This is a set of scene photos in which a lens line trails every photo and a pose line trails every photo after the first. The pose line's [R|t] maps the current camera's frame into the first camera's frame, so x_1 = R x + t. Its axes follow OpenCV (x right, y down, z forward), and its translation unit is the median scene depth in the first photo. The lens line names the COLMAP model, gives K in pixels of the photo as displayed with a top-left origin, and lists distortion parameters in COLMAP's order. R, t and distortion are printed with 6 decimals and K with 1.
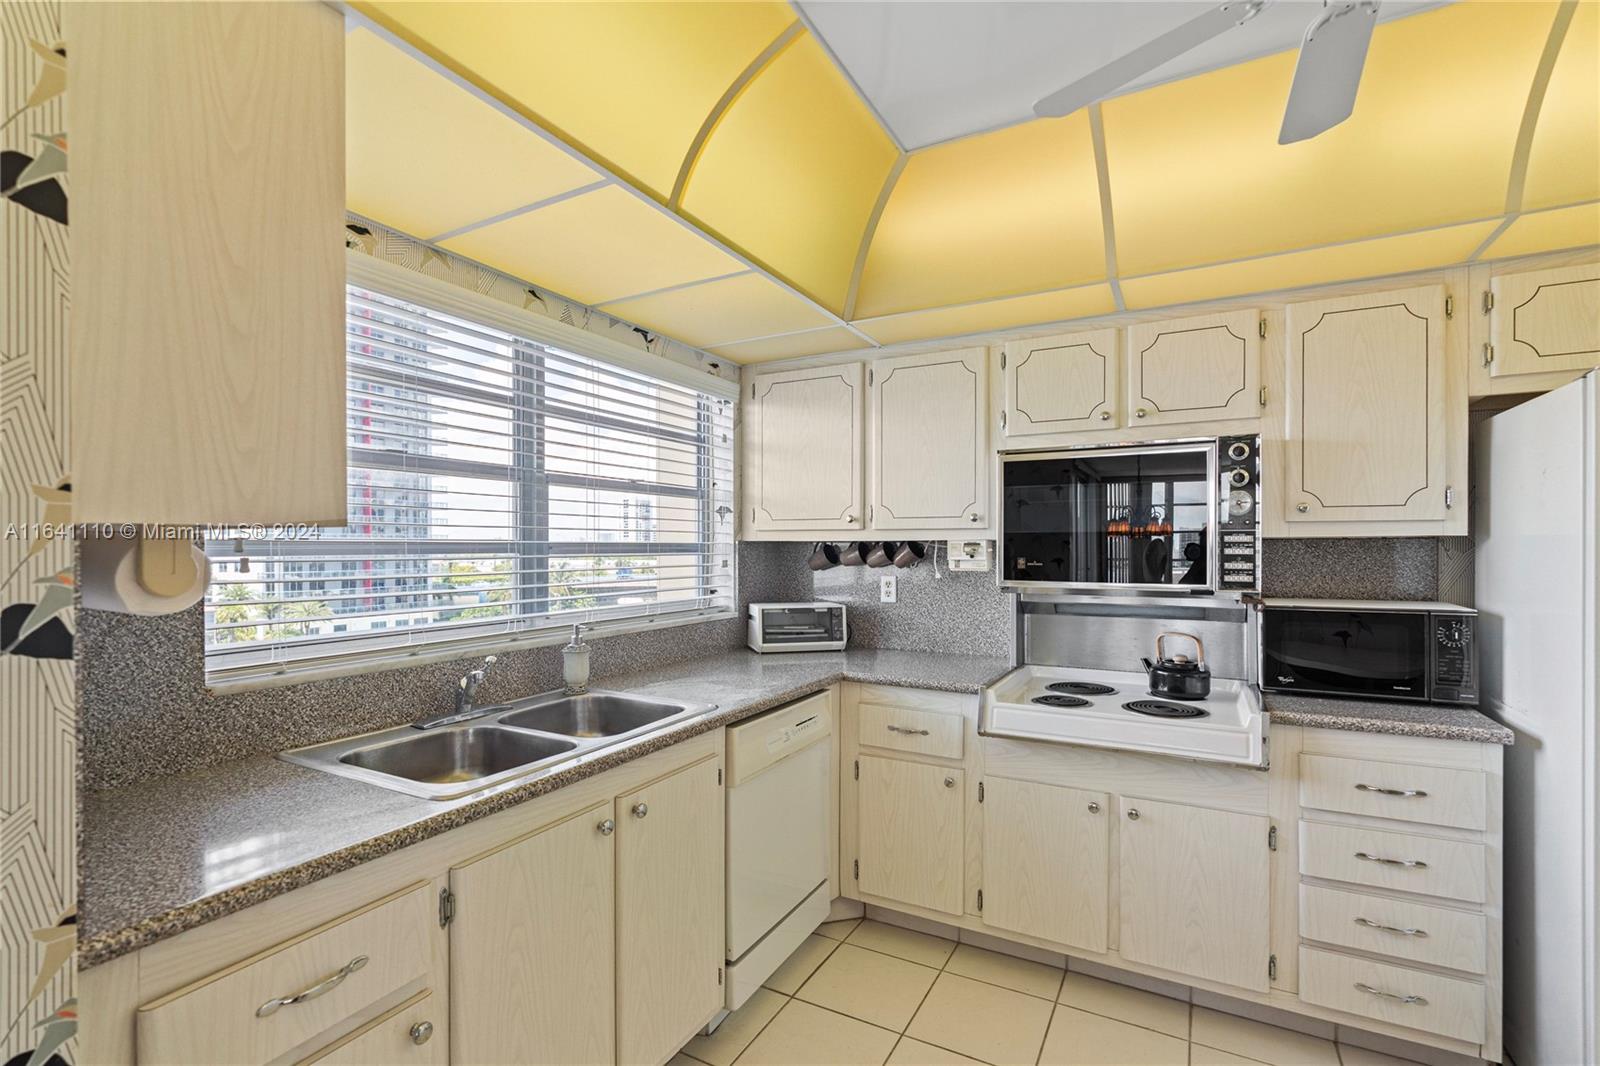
lens RADIAL K [[727.6, 0, 794.1], [0, 727.6, 546.0], [0, 0, 1]] dist [-0.010591, 0.004528]
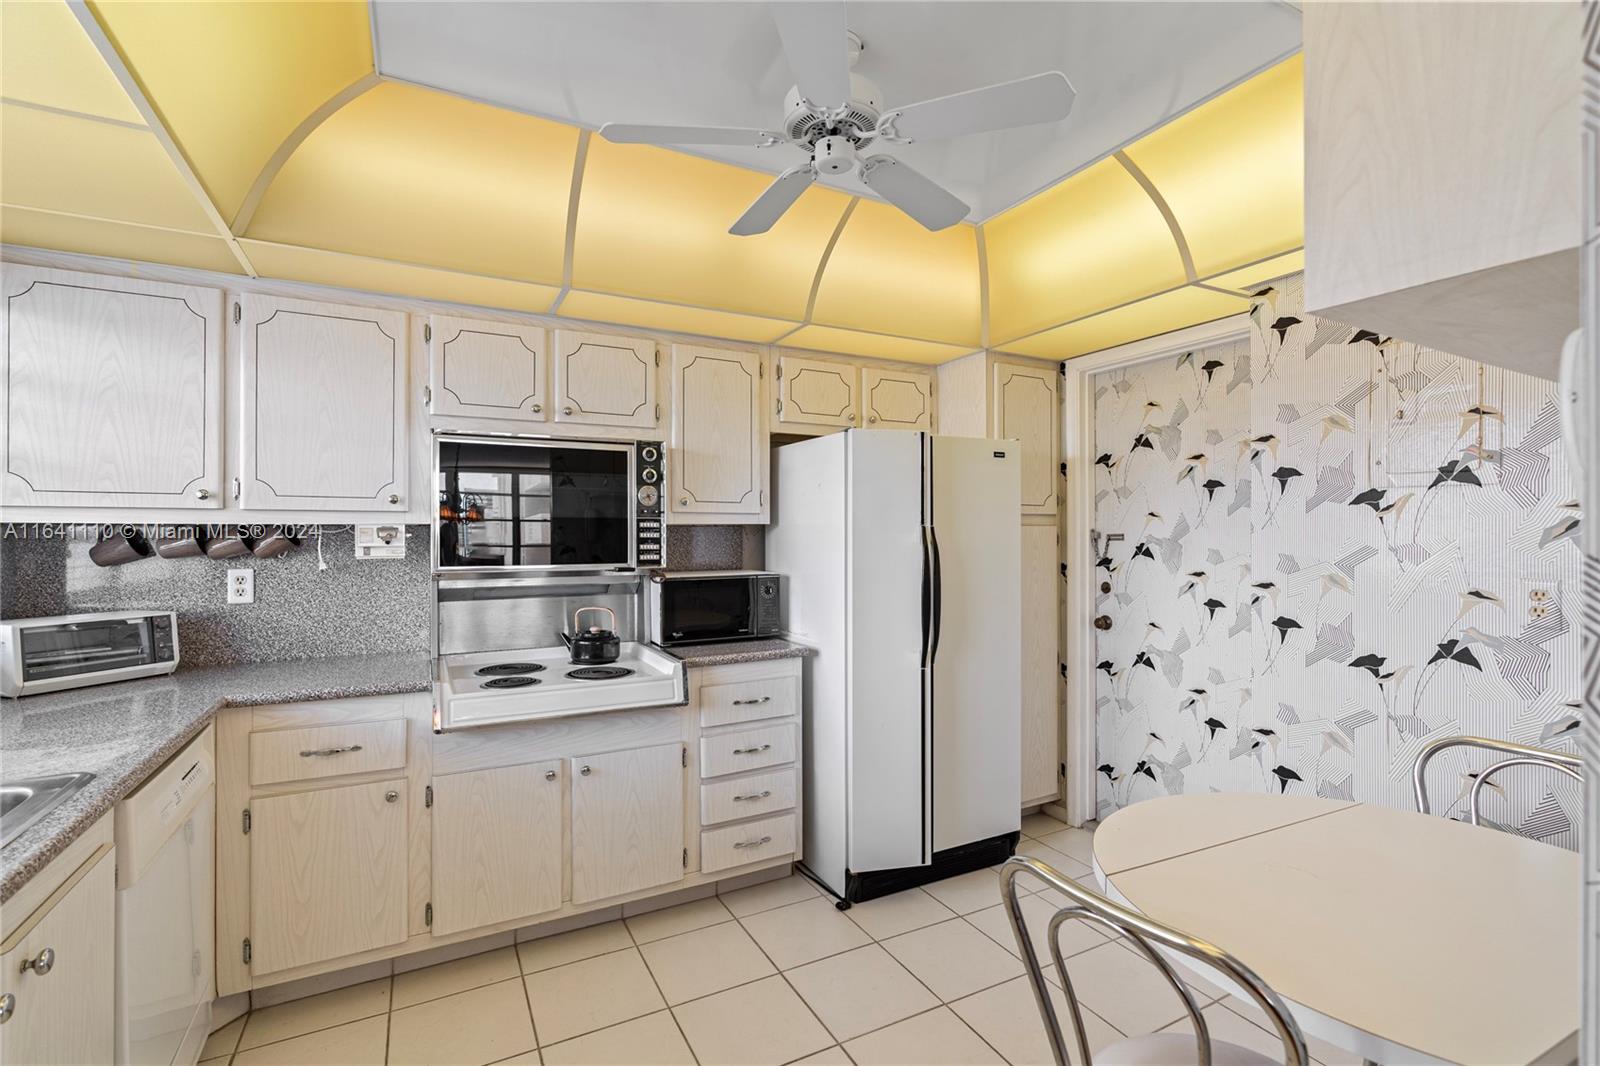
lens RADIAL K [[727.6, 0, 797.4], [0, 727.6, 530.2], [0, 0, 1]] dist [-0.010591, 0.004528]
pose [[0.551302, 0.004673, 0.834292, -0.261239], [0.001514, 0.999977, -0.006601, 0.007023], [-0.834304, 0.004902, 0.551283, 0.100250]]
